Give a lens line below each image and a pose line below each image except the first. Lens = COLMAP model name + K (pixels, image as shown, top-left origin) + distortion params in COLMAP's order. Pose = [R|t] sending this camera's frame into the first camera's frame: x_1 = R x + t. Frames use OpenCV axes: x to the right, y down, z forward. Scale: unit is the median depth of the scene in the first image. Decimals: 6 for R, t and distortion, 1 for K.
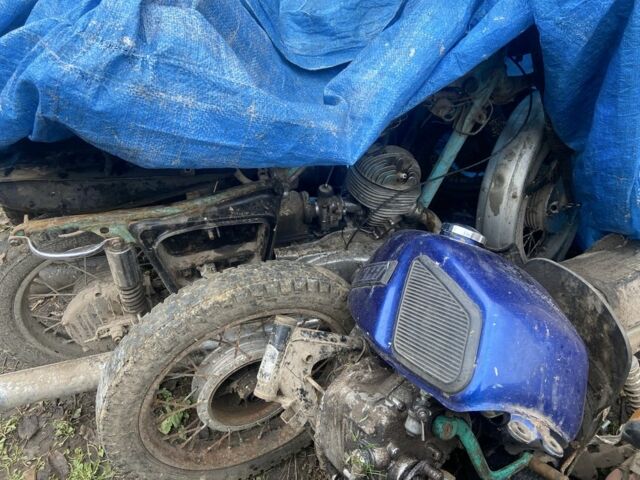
lens RADIAL K [[488.7, 0, 320.0], [0, 488.7, 240.0], [0, 0, 1]] dist [0.134870, -0.171688]
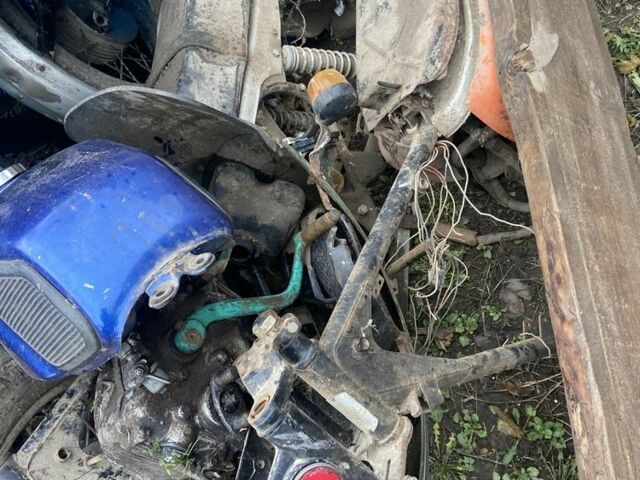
lens RADIAL K [[649.8, 0, 320.0], [0, 649.8, 240.0], [0, 0, 1]] dist [0.082437, -0.008975]
pose [[0.394881, -0.909749, 0.128162, 0.352408], [0.876974, 0.414826, 0.242563, 0.246482], [-0.273836, 0.016611, 0.961633, -0.075665]]
